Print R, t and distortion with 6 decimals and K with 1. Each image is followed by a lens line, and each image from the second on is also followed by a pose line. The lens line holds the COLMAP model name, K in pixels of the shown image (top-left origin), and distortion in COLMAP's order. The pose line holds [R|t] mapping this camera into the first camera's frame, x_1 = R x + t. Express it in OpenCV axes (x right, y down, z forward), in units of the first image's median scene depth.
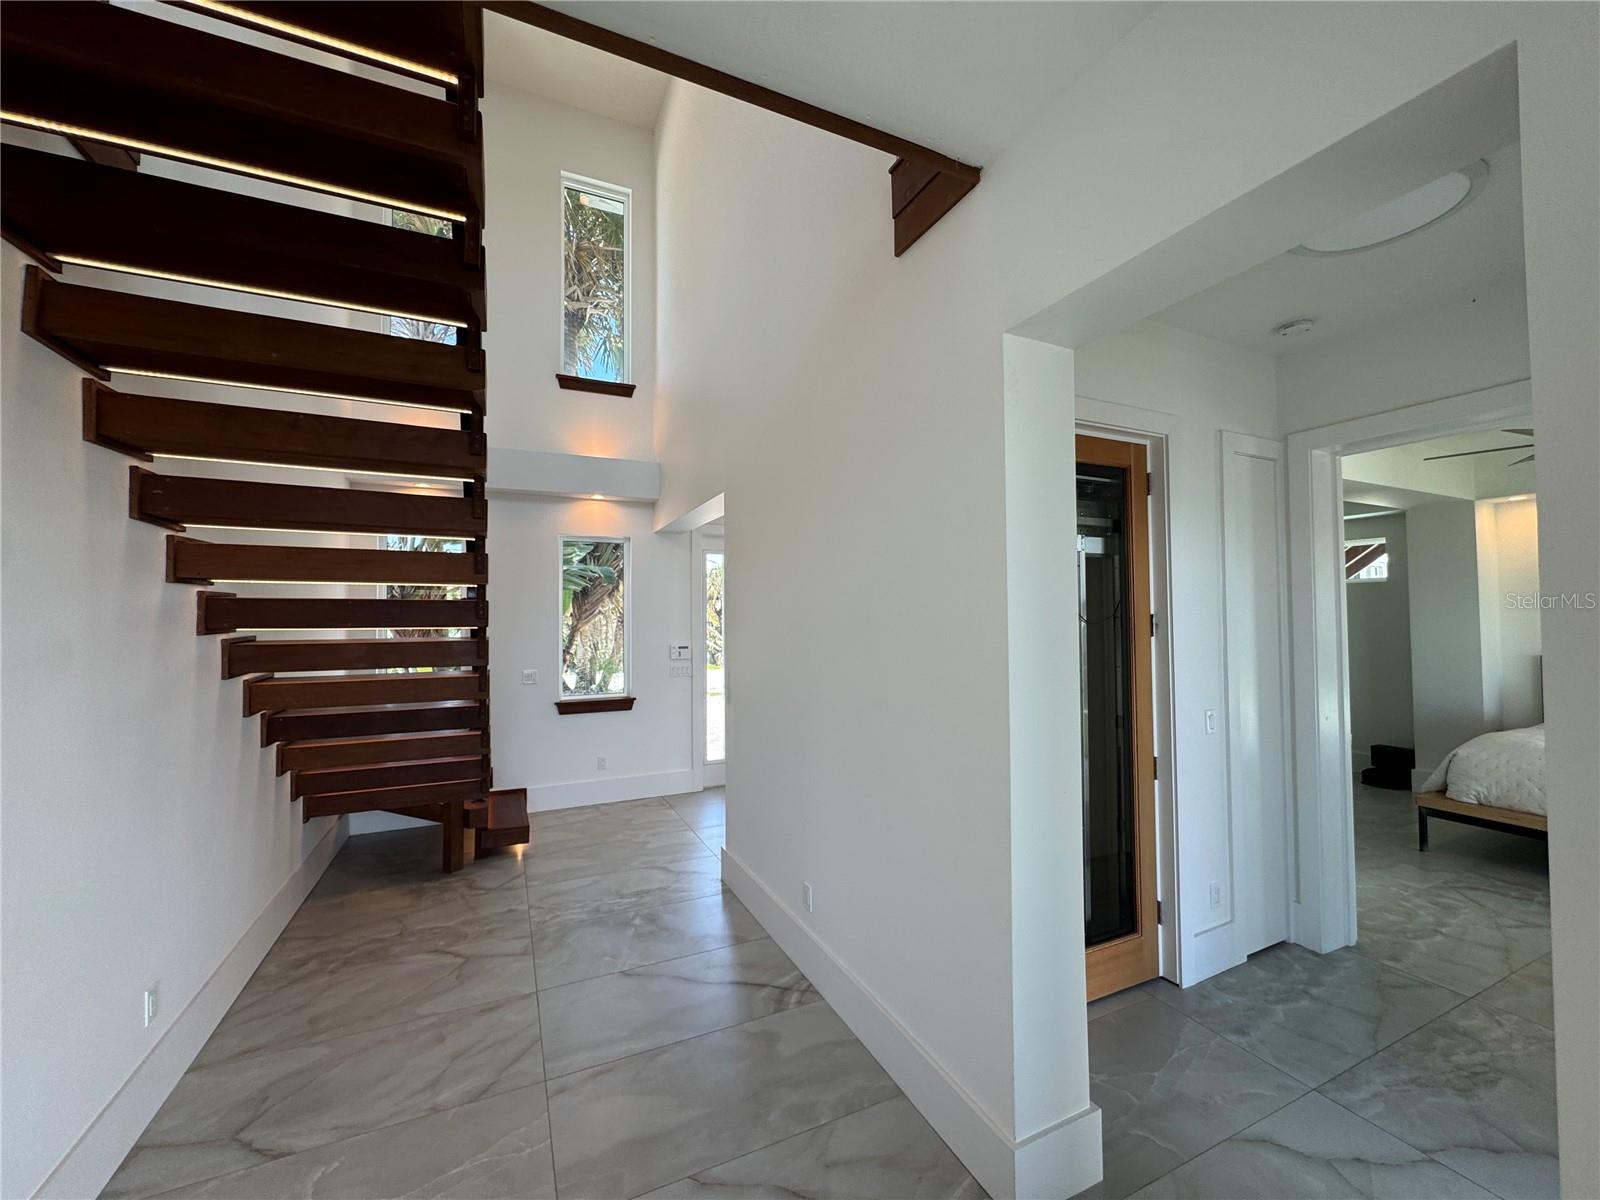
lens RADIAL K [[637.4, 0, 800.0], [0, 637.4, 600.0], [0, 0, 1]] dist [-0.008176, 0.002094]
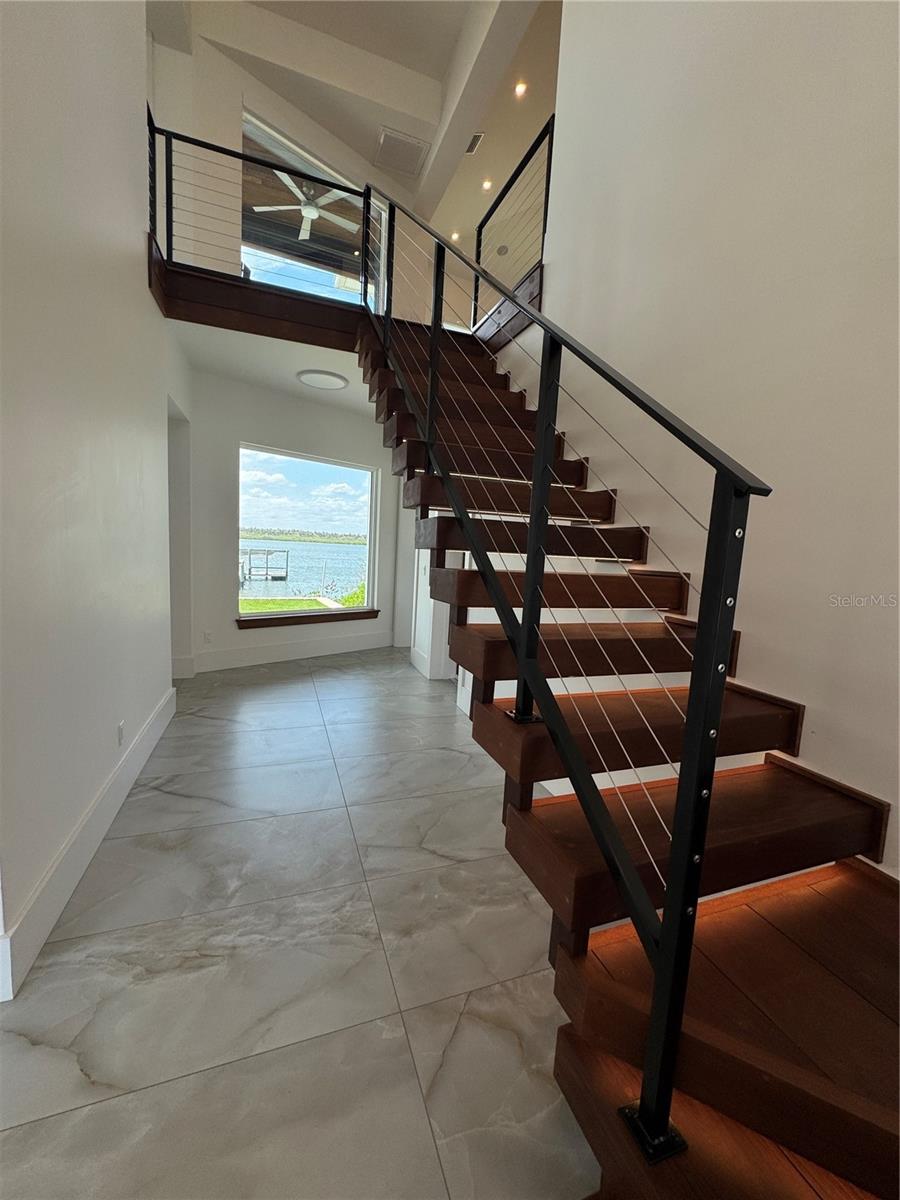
lens RADIAL K [[478.1, 0, 450.0], [0, 478.1, 600.0], [0, 0, 1]] dist [-0.008176, 0.002094]
pose [[-0.994522, -0.060800, 0.085028, -0.544015], [-0.053205, 0.994619, 0.088896, 0.100927], [-0.089975, 0.083885, -0.992405, 1.520171]]
